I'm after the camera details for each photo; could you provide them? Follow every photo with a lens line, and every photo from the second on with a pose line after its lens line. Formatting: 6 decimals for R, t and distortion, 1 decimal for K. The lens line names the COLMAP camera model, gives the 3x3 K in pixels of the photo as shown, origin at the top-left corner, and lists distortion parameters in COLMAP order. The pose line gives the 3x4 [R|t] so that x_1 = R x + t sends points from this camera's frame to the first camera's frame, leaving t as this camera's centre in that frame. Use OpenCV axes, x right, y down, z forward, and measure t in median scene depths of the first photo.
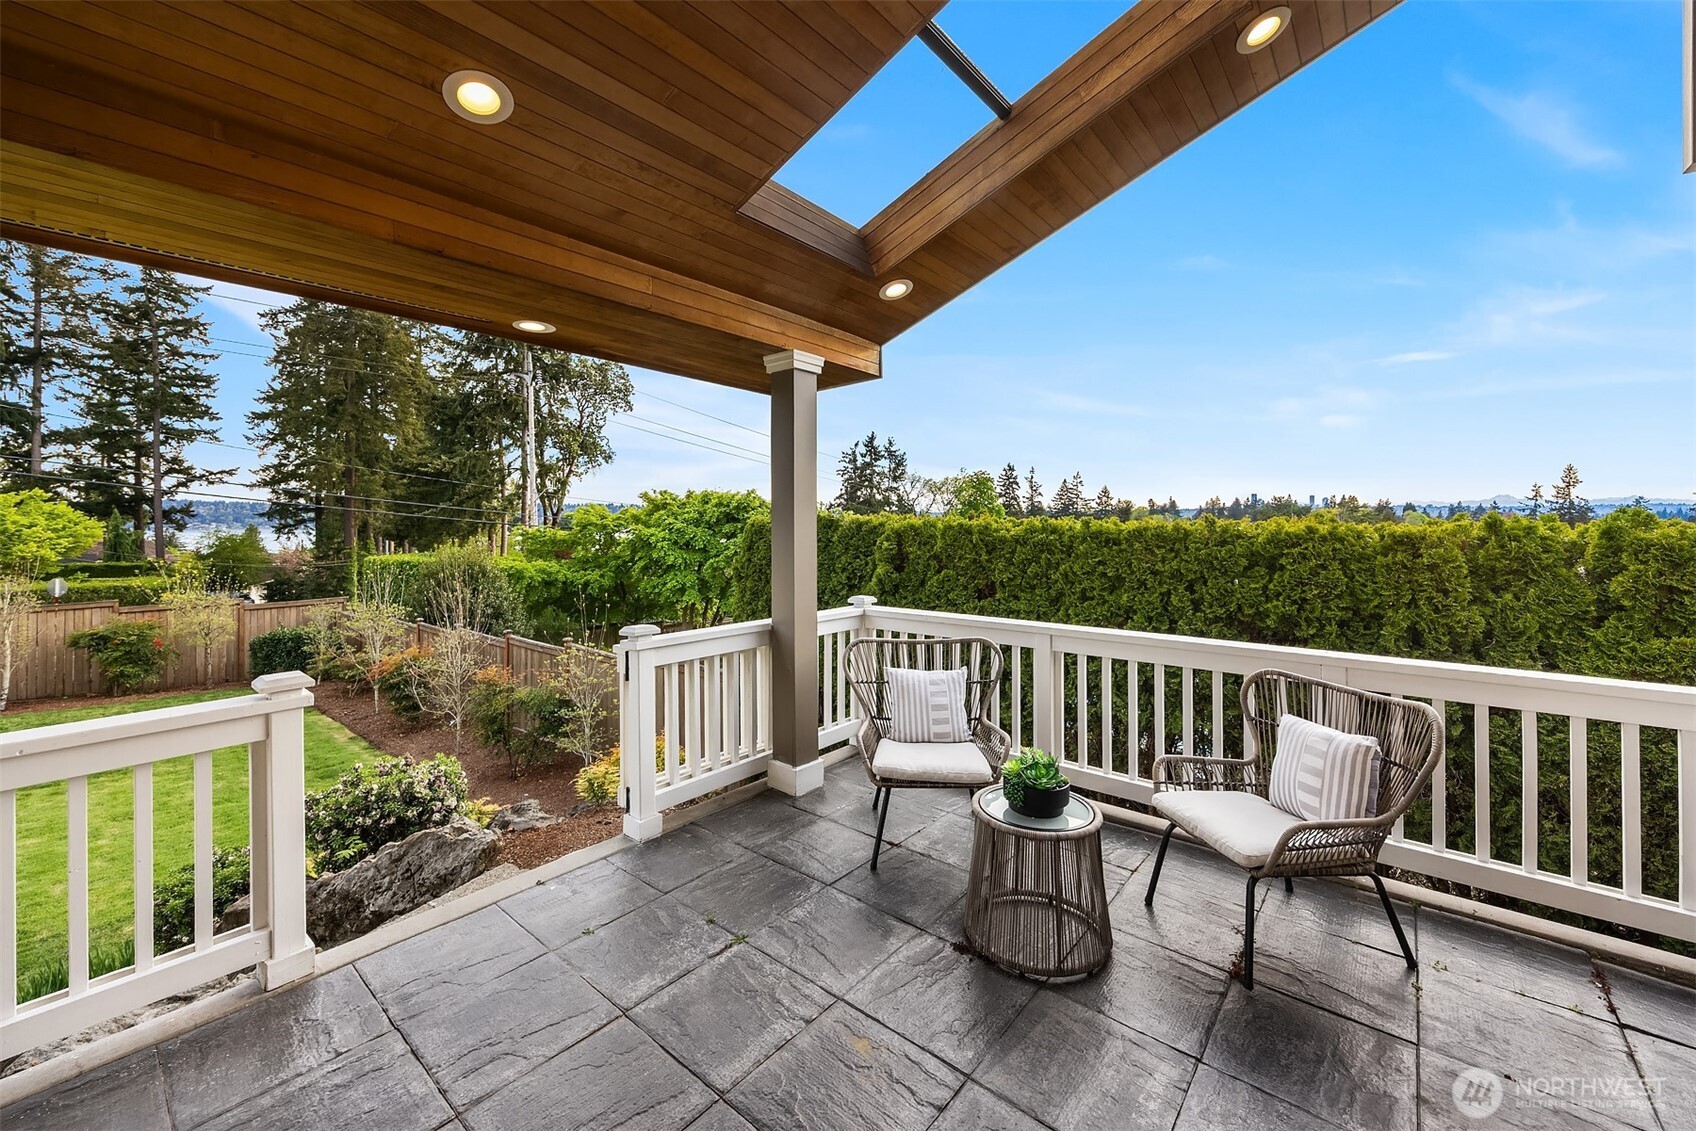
lens RADIAL K [[657.0, 0, 851.7], [0, 657.0, 524.8], [0, 0, 1]] dist [0.001462, 0.000217]
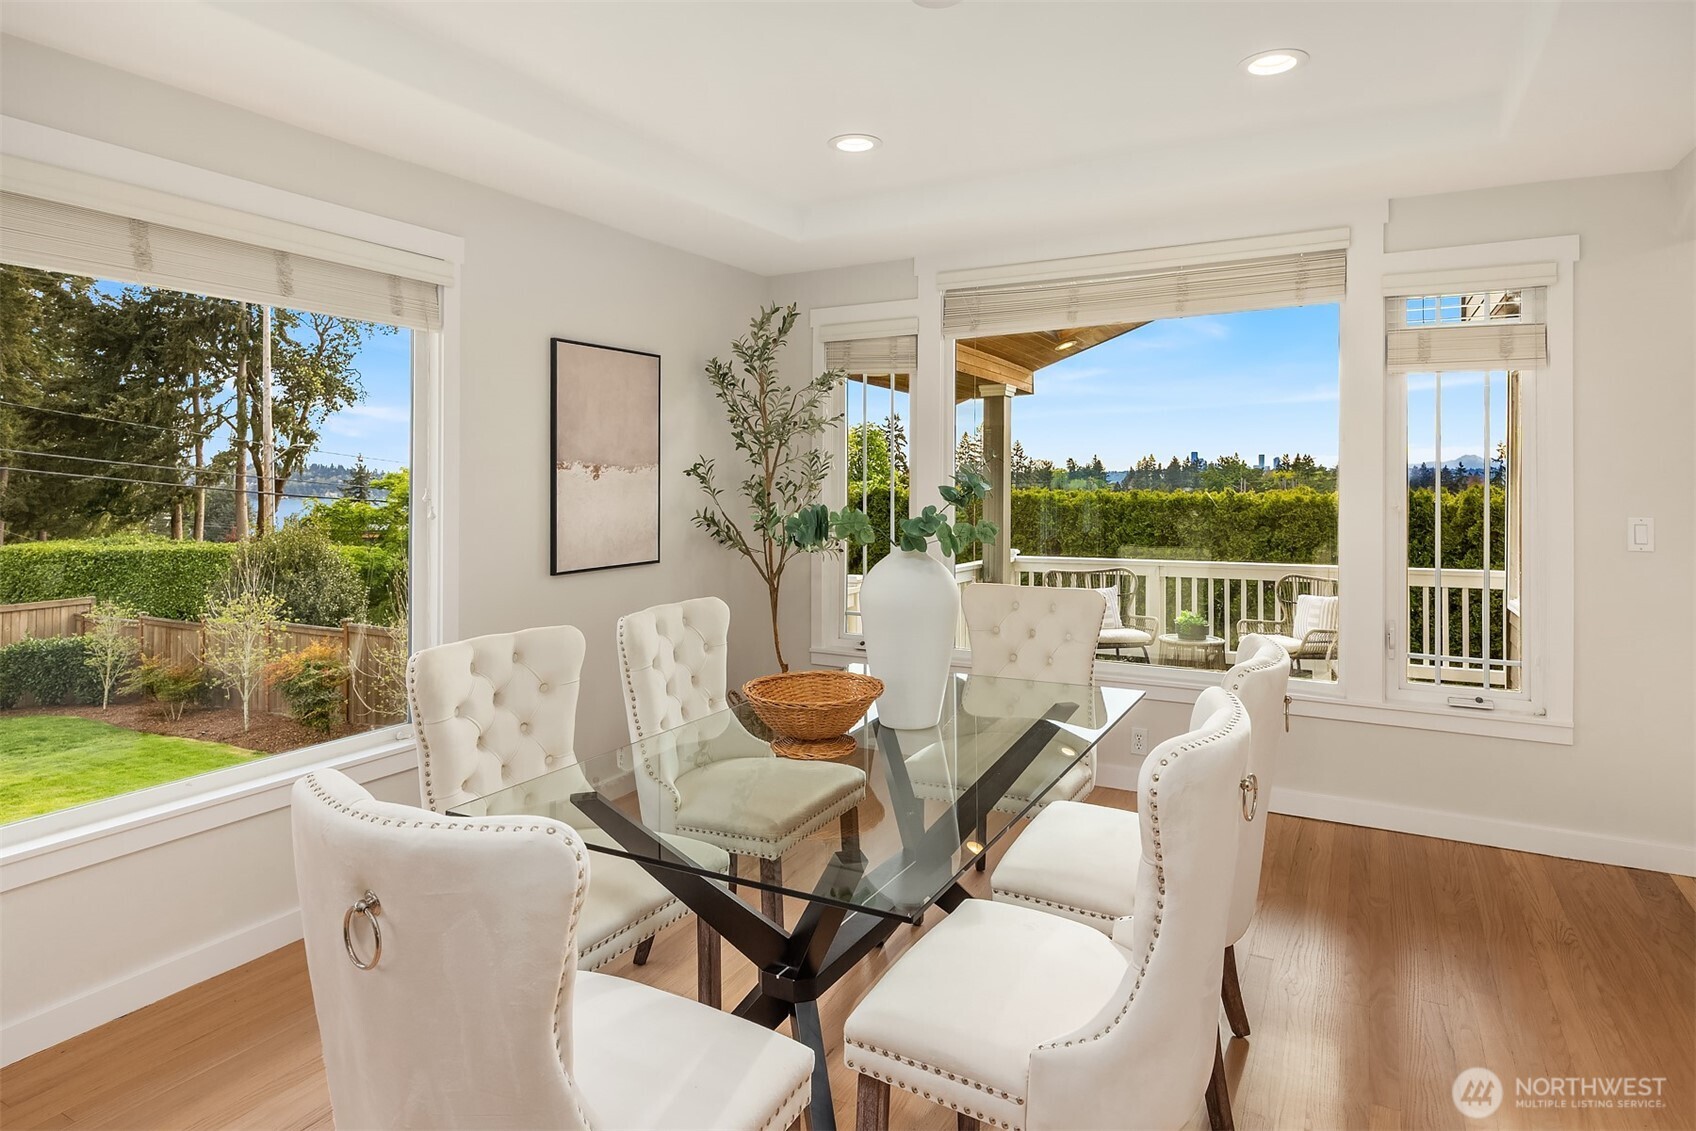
lens RADIAL K [[934.0, 0, 838.2], [0, 934.0, 493.5], [0, 0, 1]] dist [0.002042, 0.000126]
pose [[0.982744, -0.004102, 0.184925, -0.242543], [0.004144, 0.999991, 0.000160, -0.003387], [-0.184924, 0.000609, 0.982753, -0.297771]]
